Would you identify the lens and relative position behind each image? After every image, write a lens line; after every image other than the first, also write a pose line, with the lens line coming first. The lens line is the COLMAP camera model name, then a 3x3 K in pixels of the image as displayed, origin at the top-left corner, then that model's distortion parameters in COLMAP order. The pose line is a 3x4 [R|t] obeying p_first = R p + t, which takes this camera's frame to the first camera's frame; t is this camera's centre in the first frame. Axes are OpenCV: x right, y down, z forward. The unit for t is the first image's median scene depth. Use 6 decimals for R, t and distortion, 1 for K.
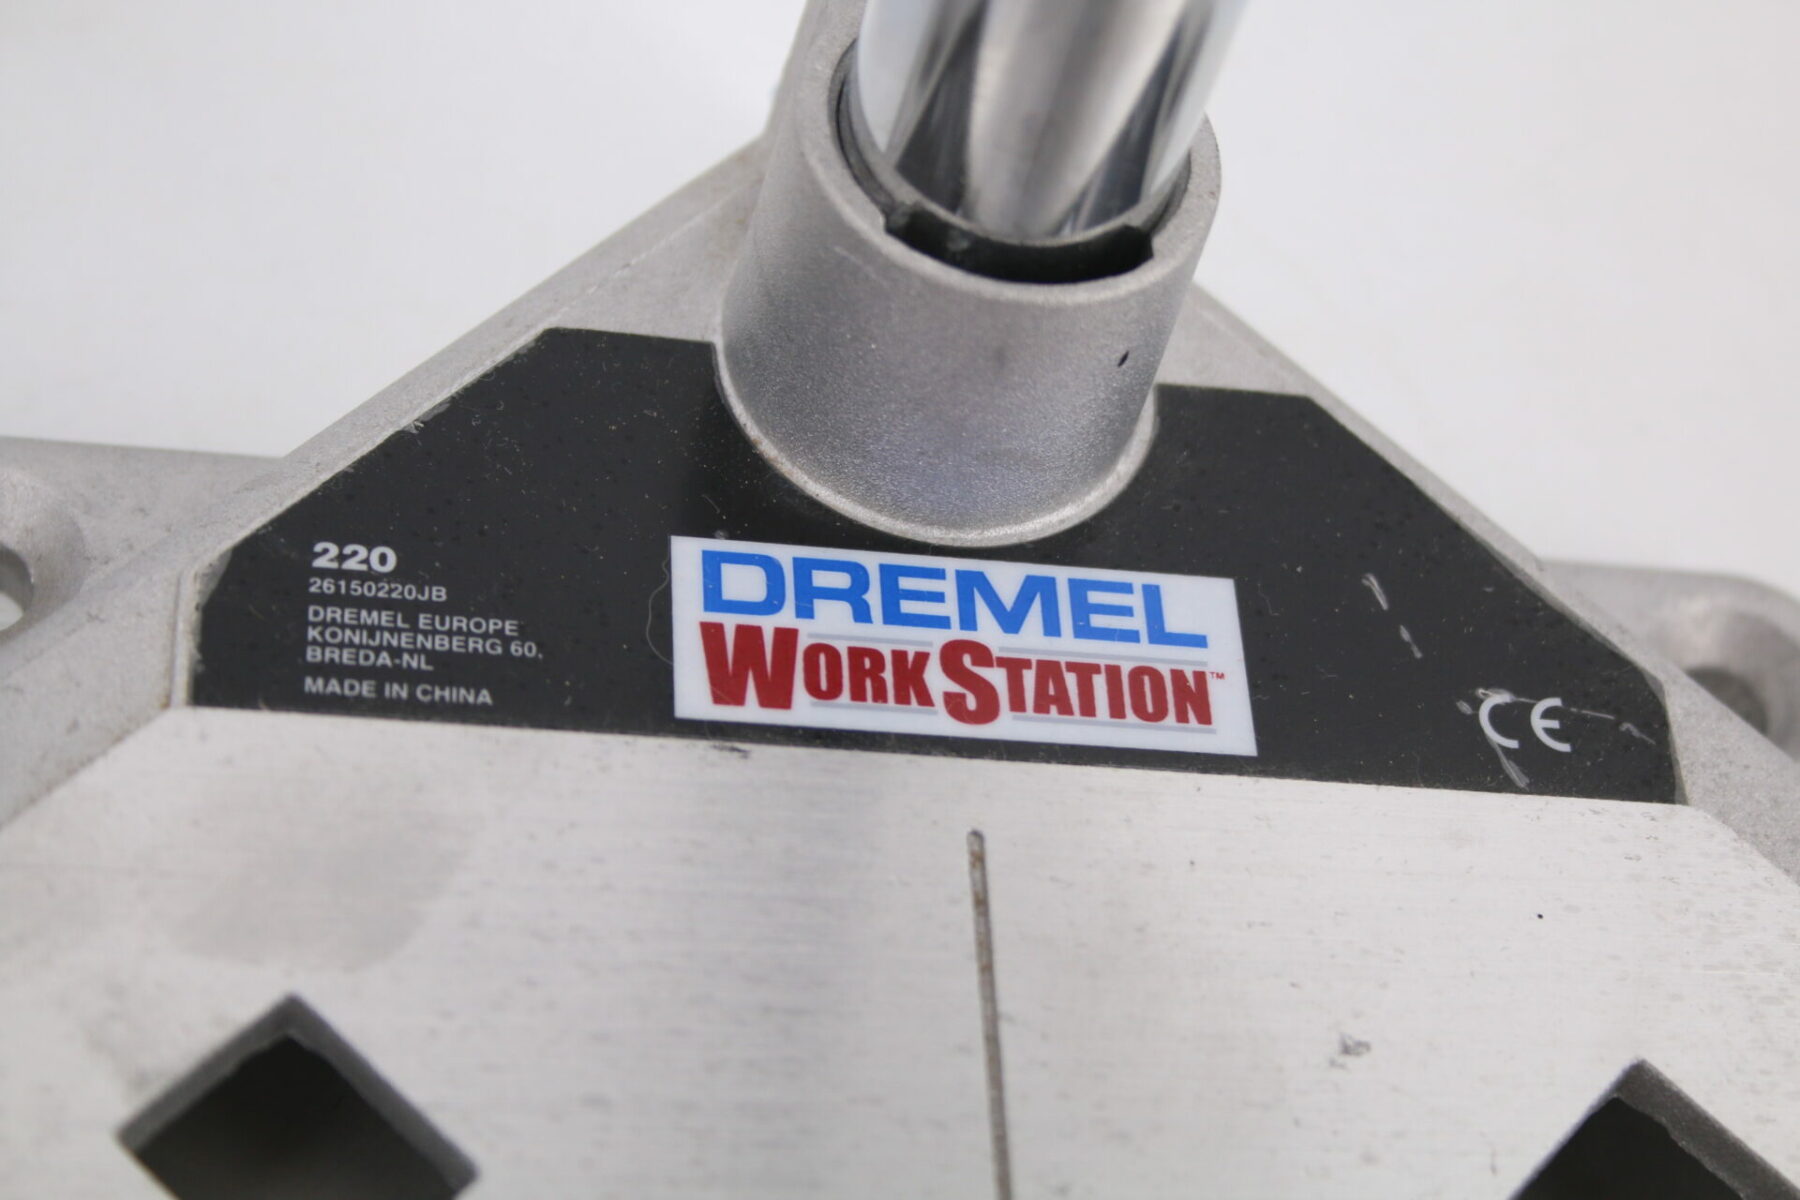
lens RADIAL K [[3645.7, 0, 900.0], [0, 3645.7, 600.0], [0, 0, 1]] dist [-0.000695, 0.162433]
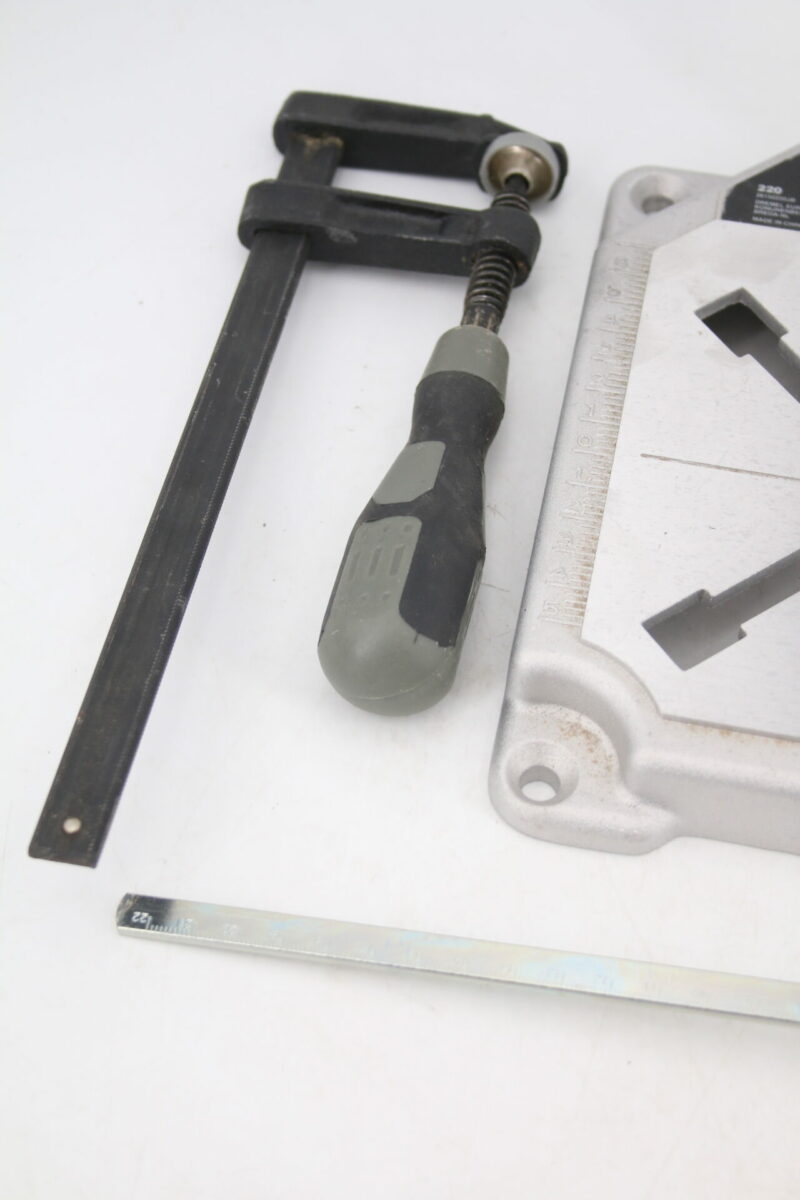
lens RADIAL K [[2348.5, 0, 400.0], [0, 2348.5, 600.0], [0, 0, 1]] dist [0.015011, 0.052073]
pose [[0.949155, 0.080216, -0.304419, 0.232507], [-0.088973, 0.995921, -0.014983, 0.443452], [0.301976, 0.041307, 0.952420, -1.245708]]
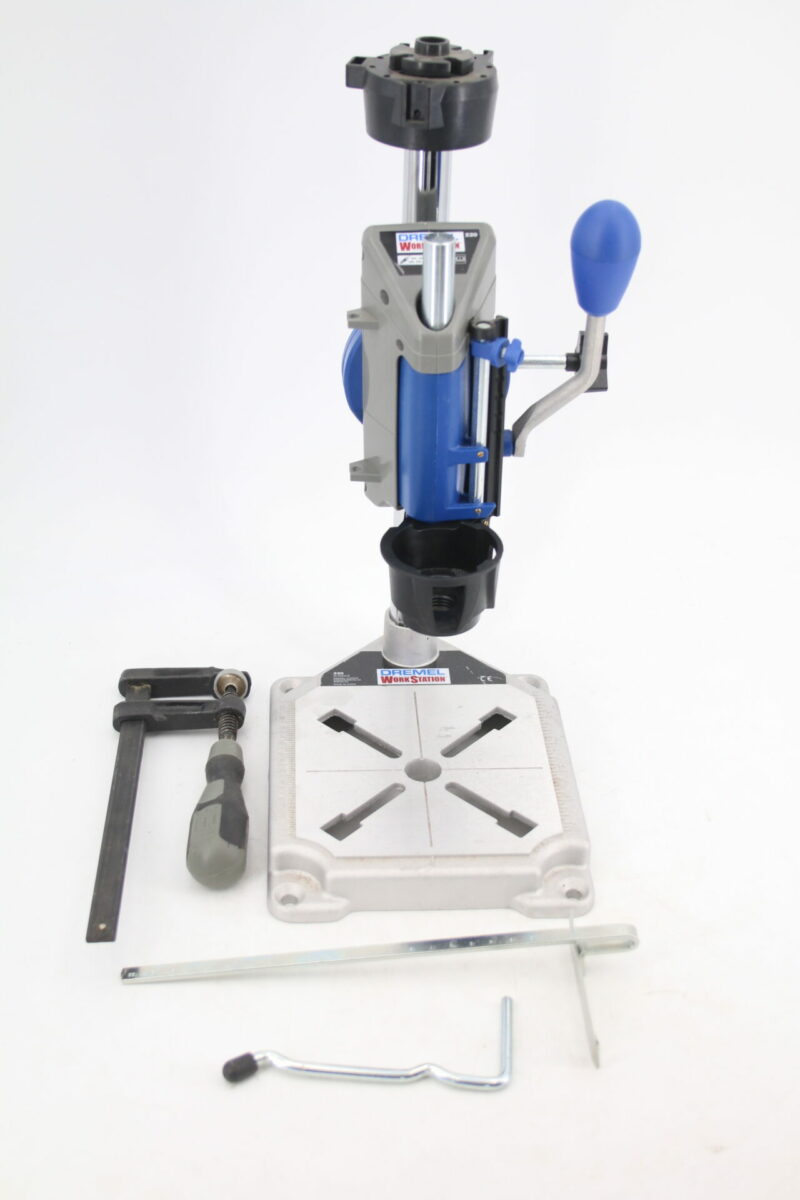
lens RADIAL K [[1664.3, 0, 400.0], [0, 1664.3, 600.0], [0, 0, 1]] dist [0.007354, -0.027091]
pose [[0.982418, -0.157047, -0.100954, 0.393201], [0.110398, 0.924741, -0.364234, 1.215401], [0.150559, 0.346685, 0.925820, -2.522654]]
